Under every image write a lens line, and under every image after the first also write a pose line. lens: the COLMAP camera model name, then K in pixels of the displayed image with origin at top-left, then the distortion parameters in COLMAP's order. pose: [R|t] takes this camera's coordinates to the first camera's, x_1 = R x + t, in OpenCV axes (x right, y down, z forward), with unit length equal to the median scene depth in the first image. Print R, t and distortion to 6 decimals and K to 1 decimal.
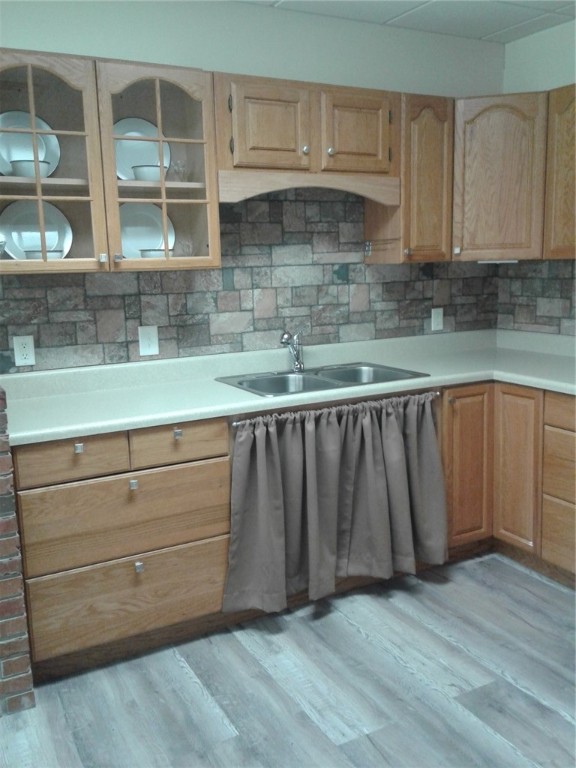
lens RADIAL K [[712.6, 0, 297.0], [0, 712.6, 378.9], [0, 0, 1]] dist [0.088660, -0.187531]
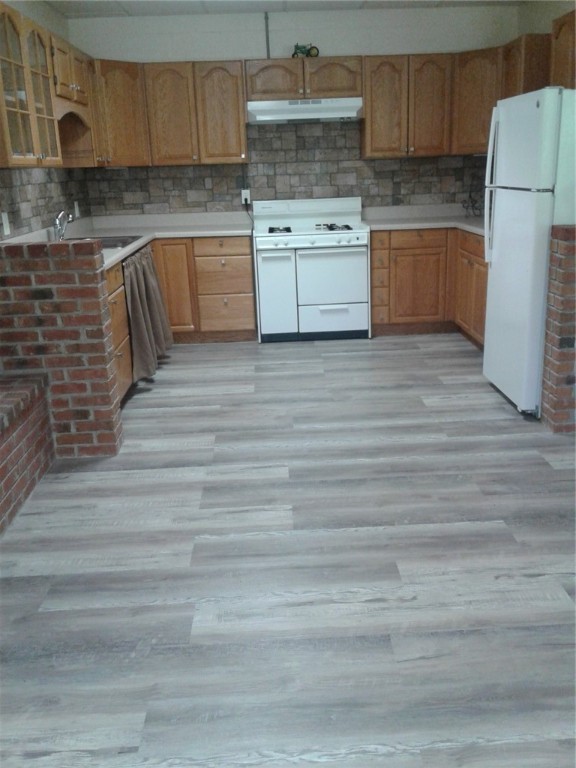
lens RADIAL K [[712.6, 0, 297.0], [0, 712.6, 378.9], [0, 0, 1]] dist [0.088660, -0.187531]
pose [[0.448069, -0.246377, 0.859379, -1.119416], [0.172989, 0.967001, 0.187037, 0.064720], [-0.877102, 0.064857, 0.475904, -0.079762]]
